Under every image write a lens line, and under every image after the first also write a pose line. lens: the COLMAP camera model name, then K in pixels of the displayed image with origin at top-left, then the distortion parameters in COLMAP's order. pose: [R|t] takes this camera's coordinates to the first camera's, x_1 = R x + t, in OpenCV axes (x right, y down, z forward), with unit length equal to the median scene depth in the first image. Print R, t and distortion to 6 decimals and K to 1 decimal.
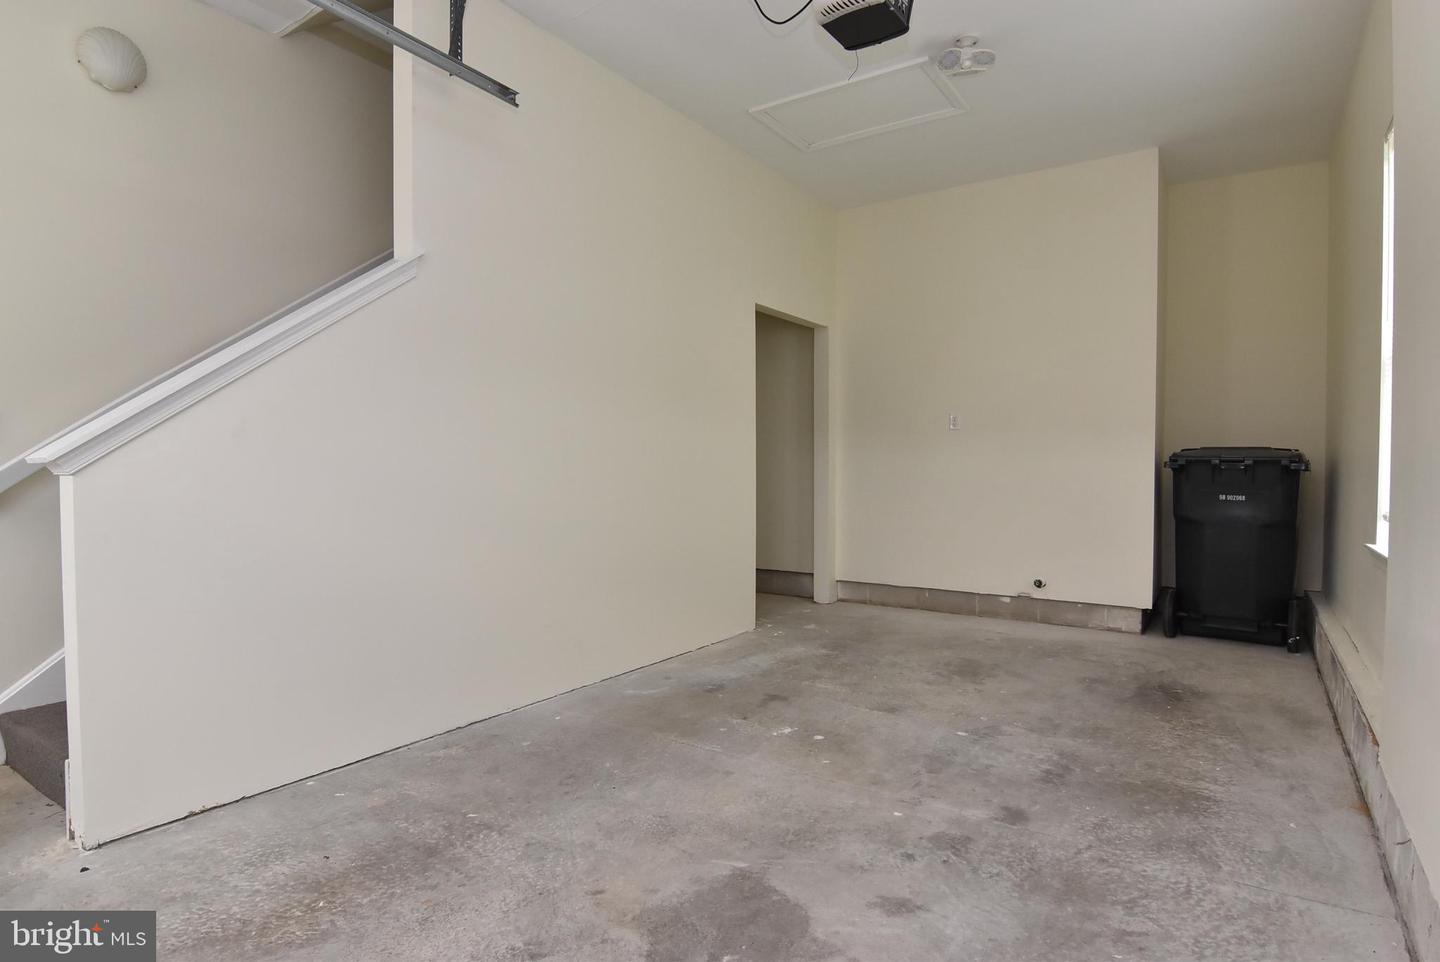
lens RADIAL K [[760.1, 0, 720.0], [0, 760.1, 481.0], [0, 0, 1]] dist [0.004119, -0.016424]
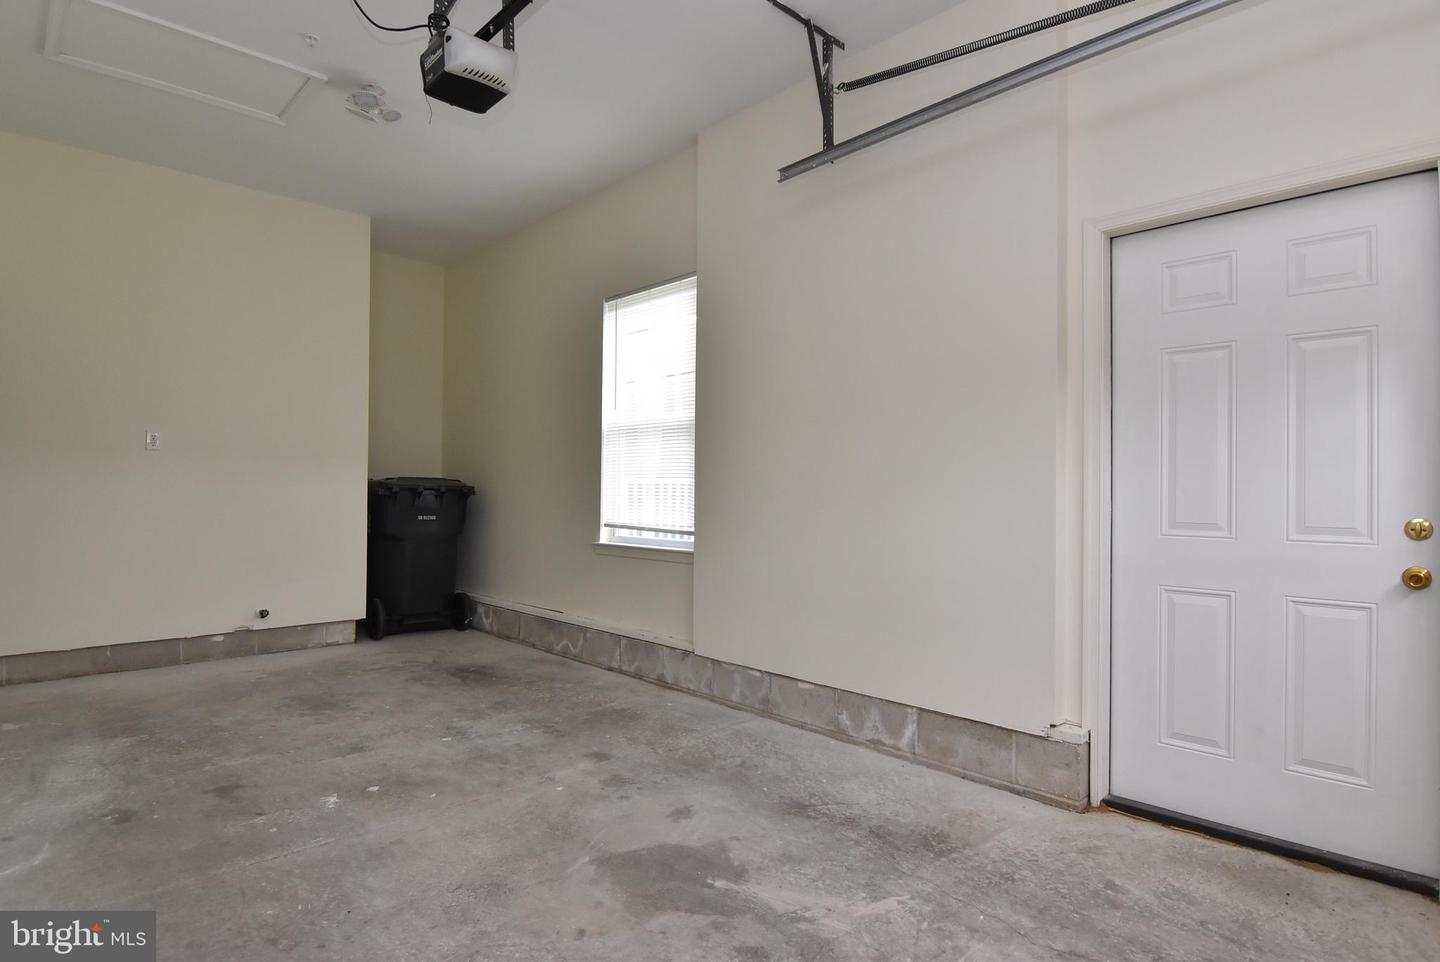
lens RADIAL K [[760.1, 0, 720.0], [0, 760.1, 481.0], [0, 0, 1]] dist [0.004119, -0.016424]
pose [[0.216284, 0.011288, 0.976265, -0.664397], [0.012830, 0.999814, -0.014402, -0.021214], [-0.976246, 0.015640, 0.216099, 0.360268]]
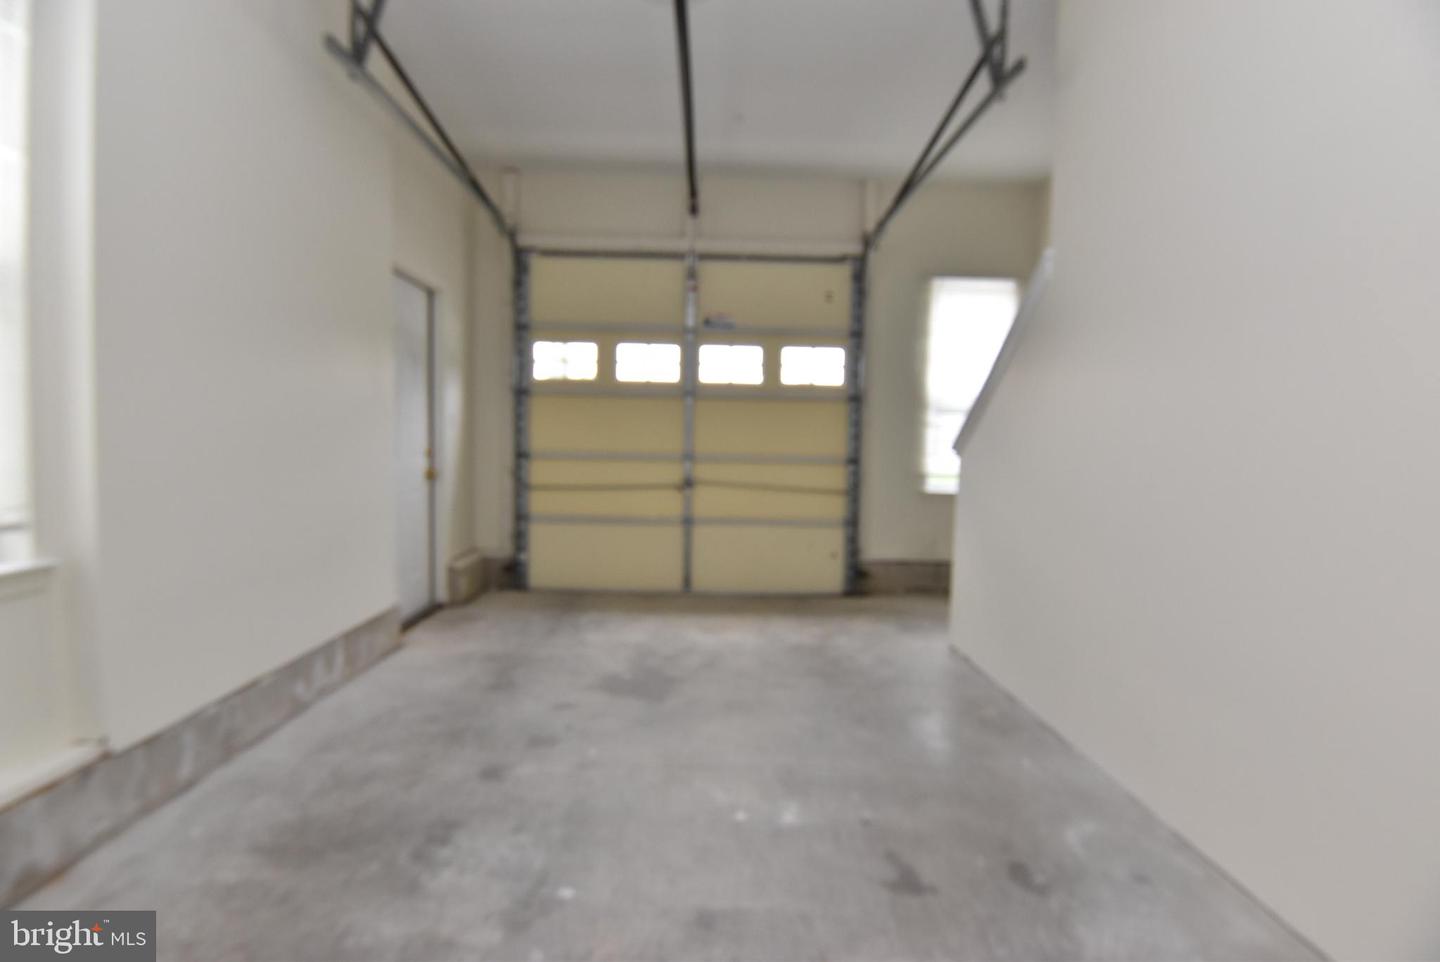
lens RADIAL K [[818.0, 0, 720.0], [0, 818.0, 481.0], [0, 0, 1]] dist [0.001208, 0.000298]
pose [[-0.819523, 0.017058, -0.572792, 0.574616], [-0.027788, 0.997198, 0.069456, -0.043653], [0.572372, 0.072838, -0.816753, 1.548612]]
